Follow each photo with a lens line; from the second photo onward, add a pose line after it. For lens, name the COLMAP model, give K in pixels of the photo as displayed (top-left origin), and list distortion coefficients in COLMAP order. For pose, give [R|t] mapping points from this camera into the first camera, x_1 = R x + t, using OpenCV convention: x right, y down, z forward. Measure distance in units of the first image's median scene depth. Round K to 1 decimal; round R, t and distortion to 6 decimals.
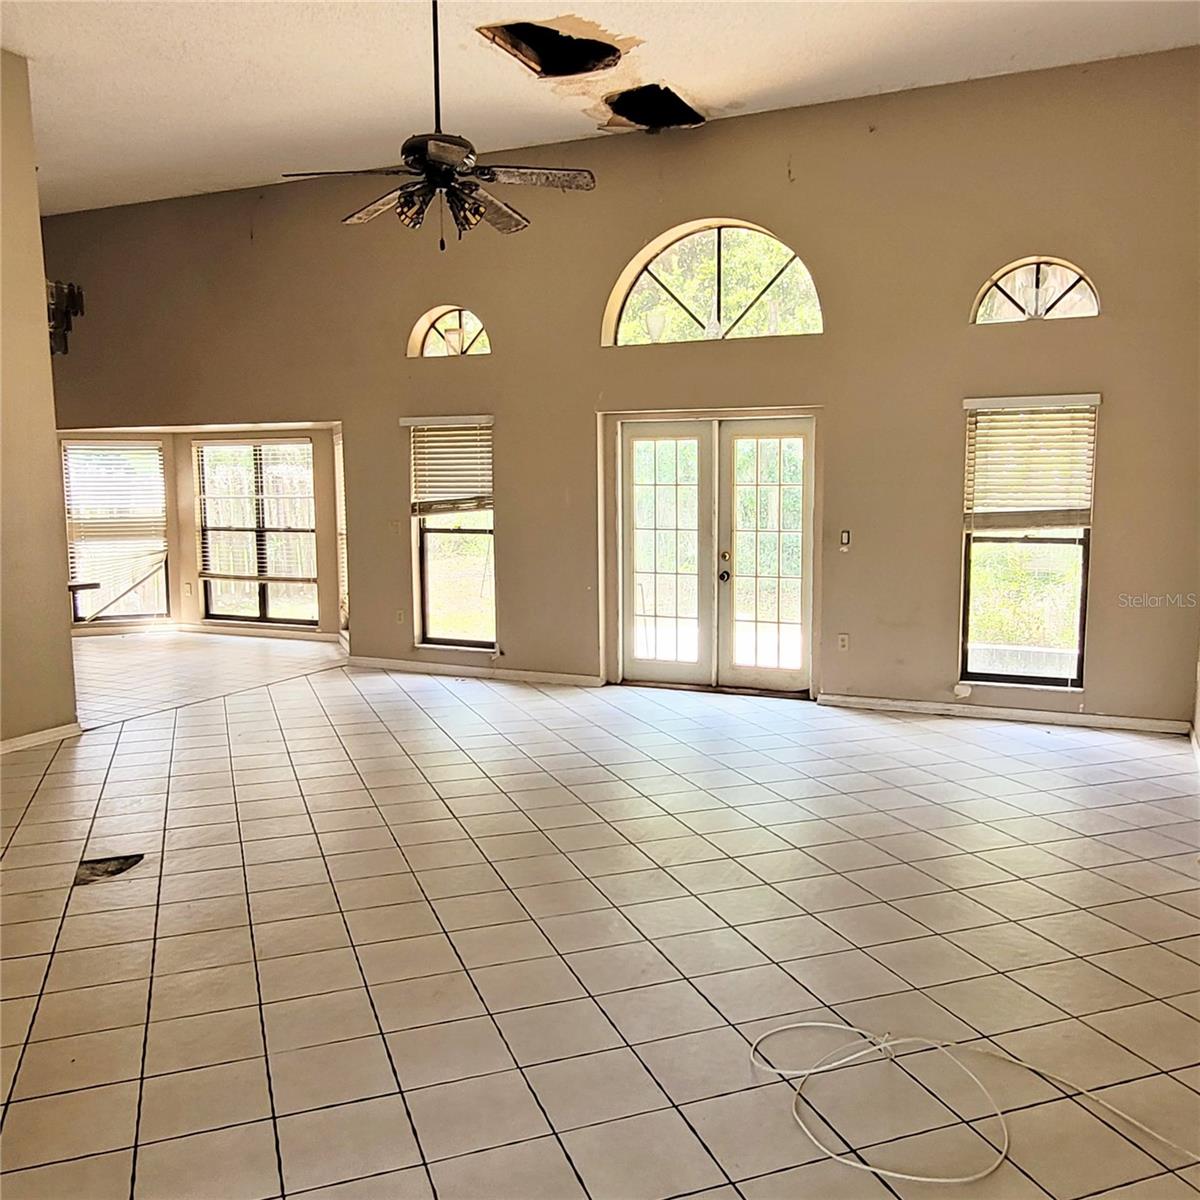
lens RADIAL K [[1099.1, 0, 603.5], [0, 1099.1, 622.2], [0, 0, 1]] dist [-0.005409, 0.000652]
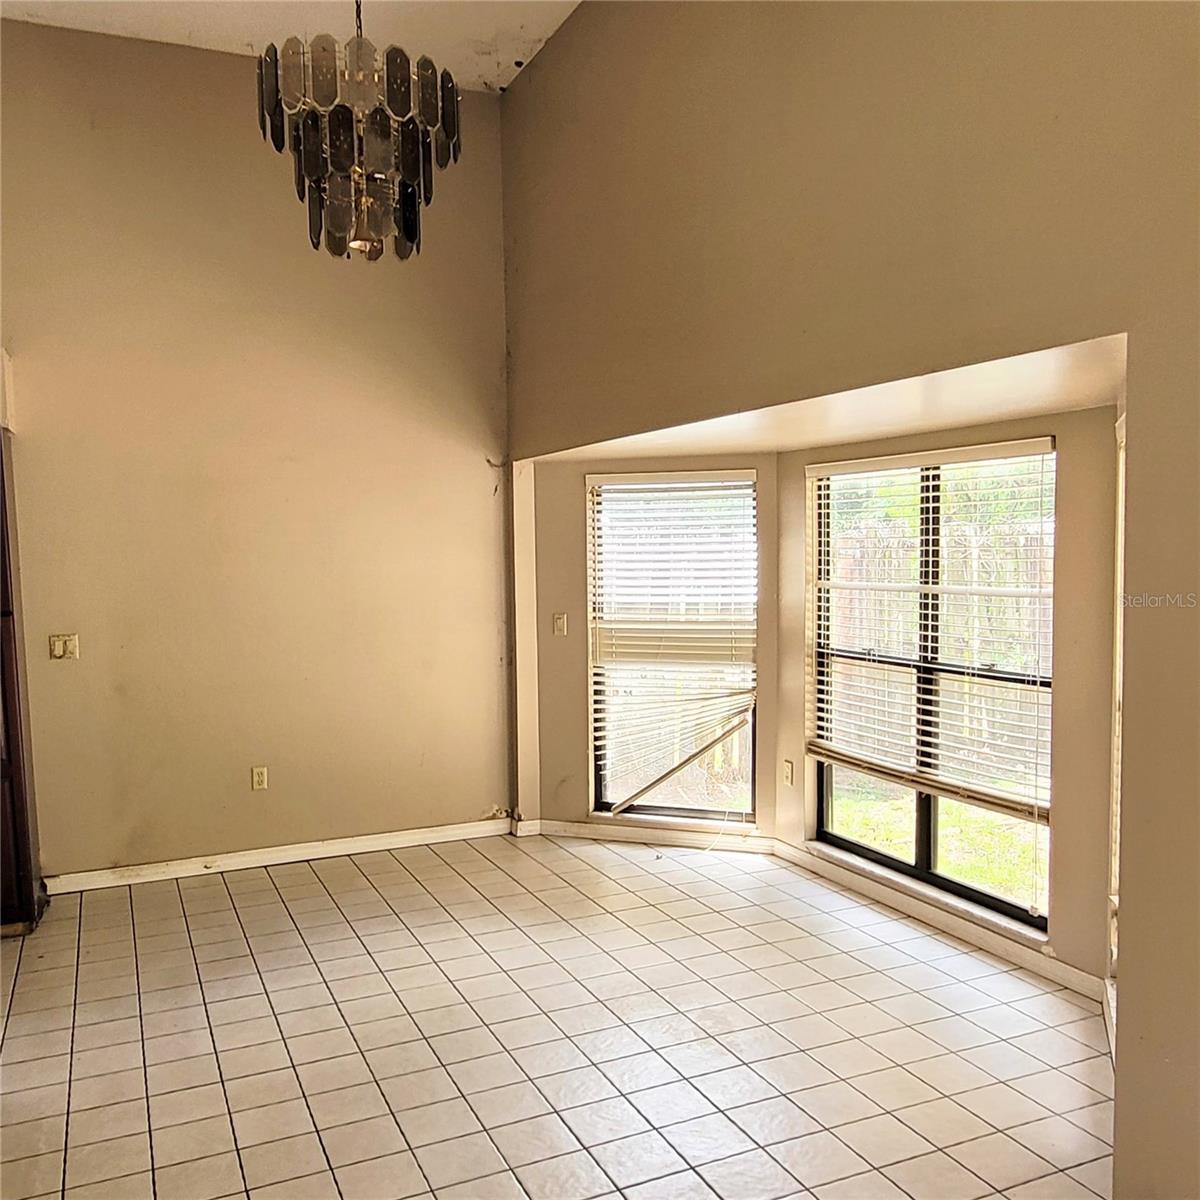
lens RADIAL K [[1099.1, 0, 603.5], [0, 1099.1, 622.2], [0, 0, 1]] dist [-0.005409, 0.000652]
pose [[0.746591, 0.044339, -0.663804, -0.124181], [-0.073526, 0.997164, -0.016089, -0.084117], [0.661208, 0.060819, 0.747734, 0.593630]]
